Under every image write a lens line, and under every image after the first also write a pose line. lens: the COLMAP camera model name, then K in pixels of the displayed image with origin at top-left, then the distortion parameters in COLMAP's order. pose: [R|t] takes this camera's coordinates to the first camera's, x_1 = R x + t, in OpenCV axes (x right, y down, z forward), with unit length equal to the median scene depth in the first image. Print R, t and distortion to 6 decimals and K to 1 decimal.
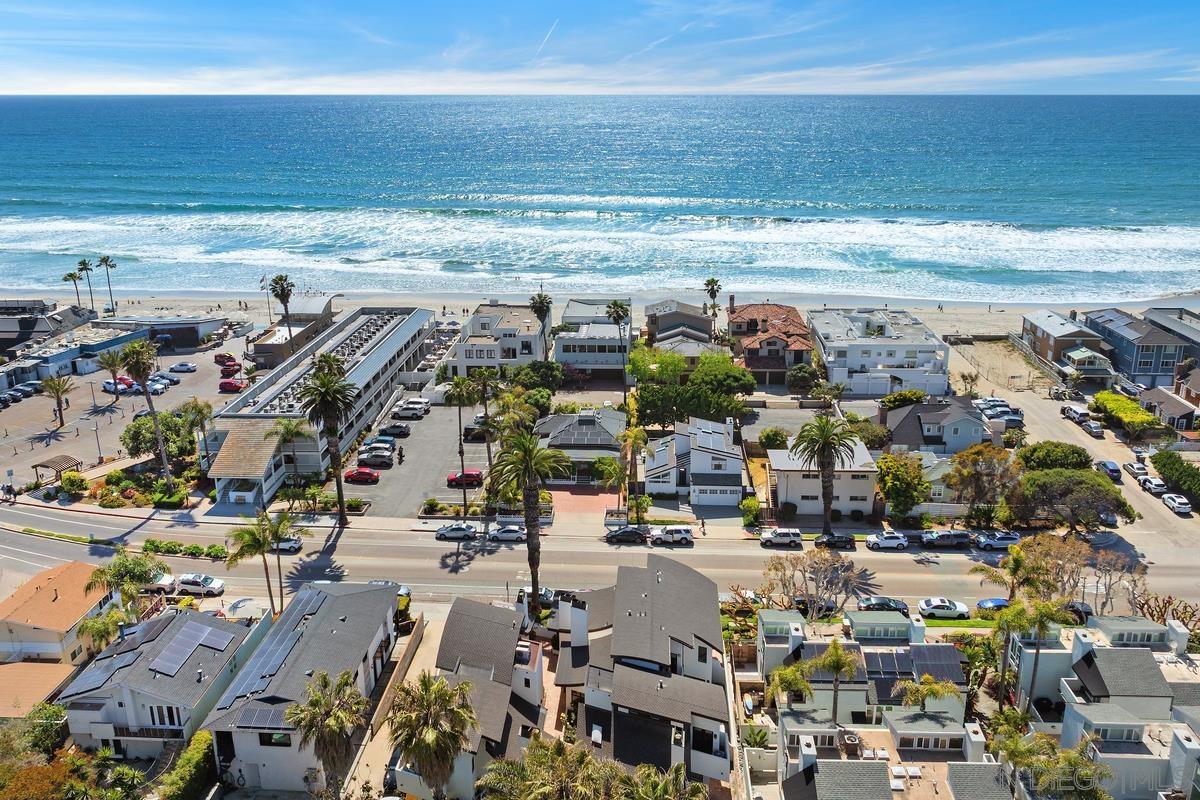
lens RADIAL K [[1022.4, 0, 600.0], [0, 1022.4, 400.0], [0, 0, 1]] dist [0.001909, -0.005462]
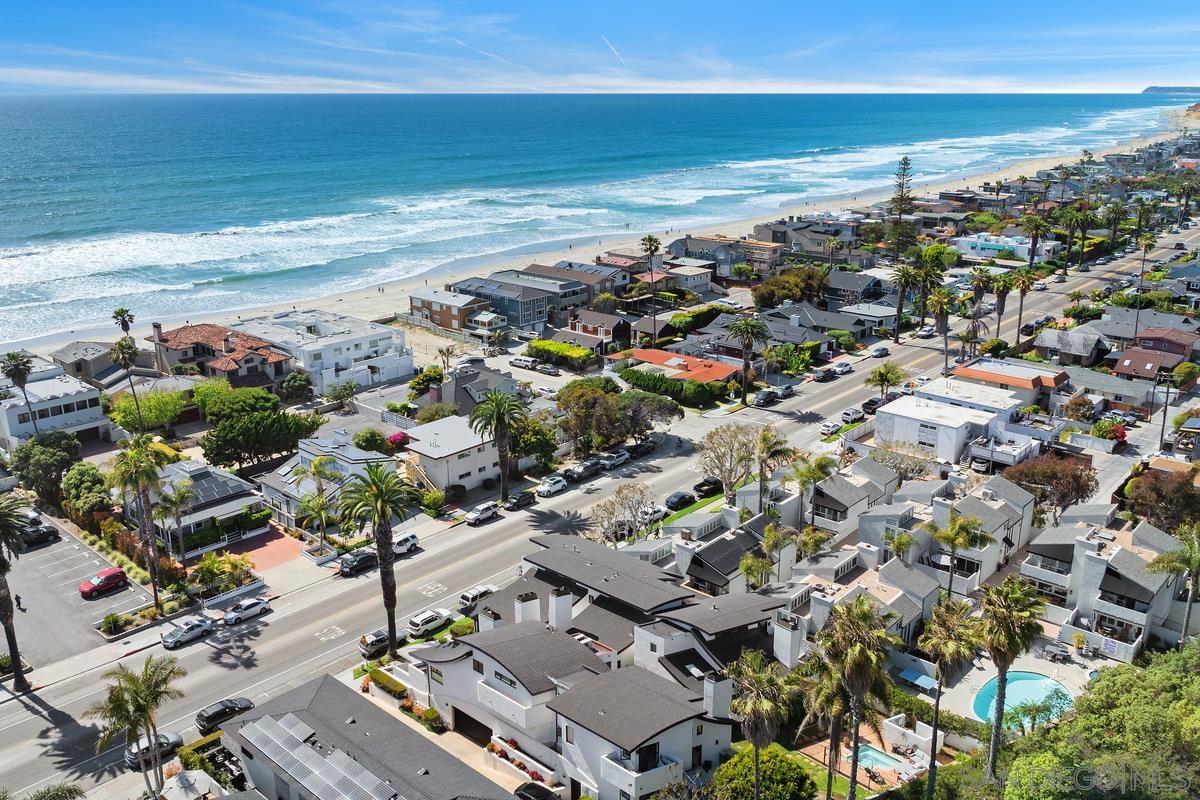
lens RADIAL K [[1022.4, 0, 600.0], [0, 1022.4, 400.0], [0, 0, 1]] dist [0.001909, -0.005462]
pose [[0.623336, -0.227460, 0.748140, -0.480195], [0.234129, 0.967154, 0.098976, -0.051872], [-0.746080, 0.113466, 0.656117, 0.189133]]
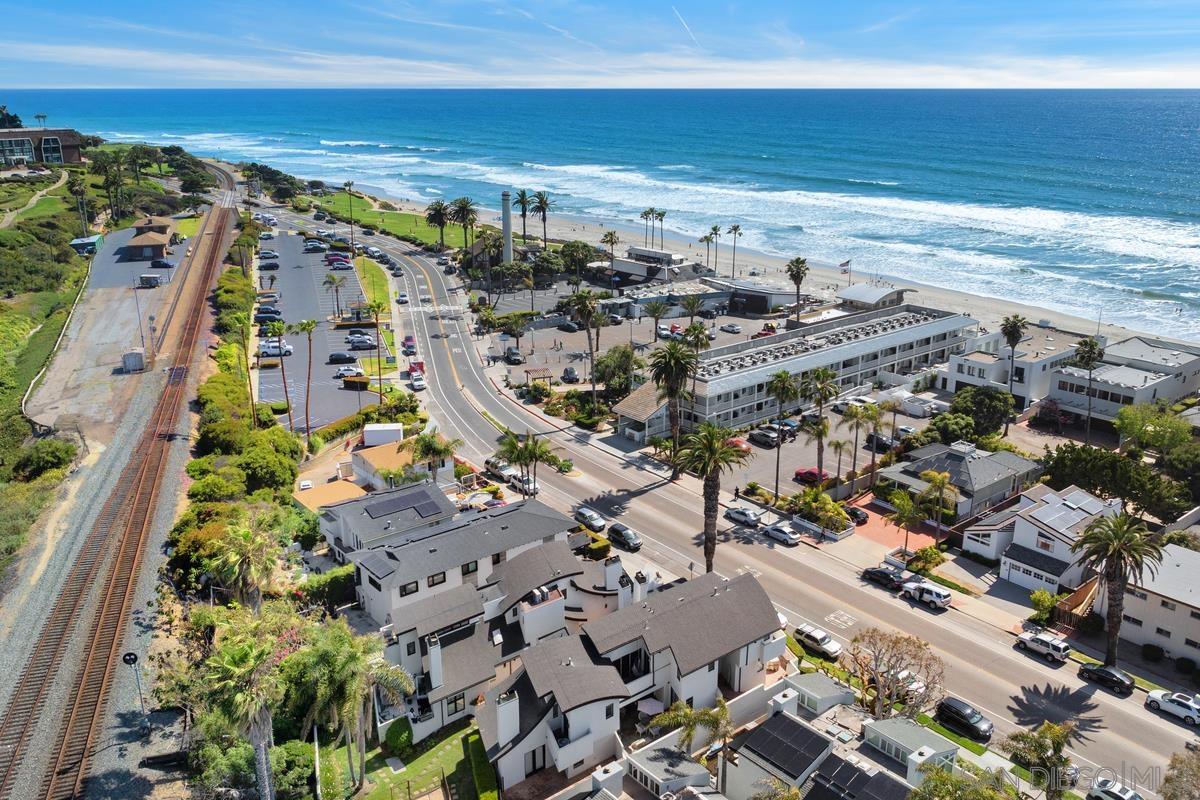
lens RADIAL K [[1022.4, 0, 600.0], [0, 1022.4, 400.0], [0, 0, 1]] dist [0.001909, -0.005462]
pose [[0.674151, 0.230686, -0.701644, 0.435645], [-0.225059, 0.968956, 0.102333, -0.054068], [0.703470, 0.088923, 0.705140, 0.155521]]
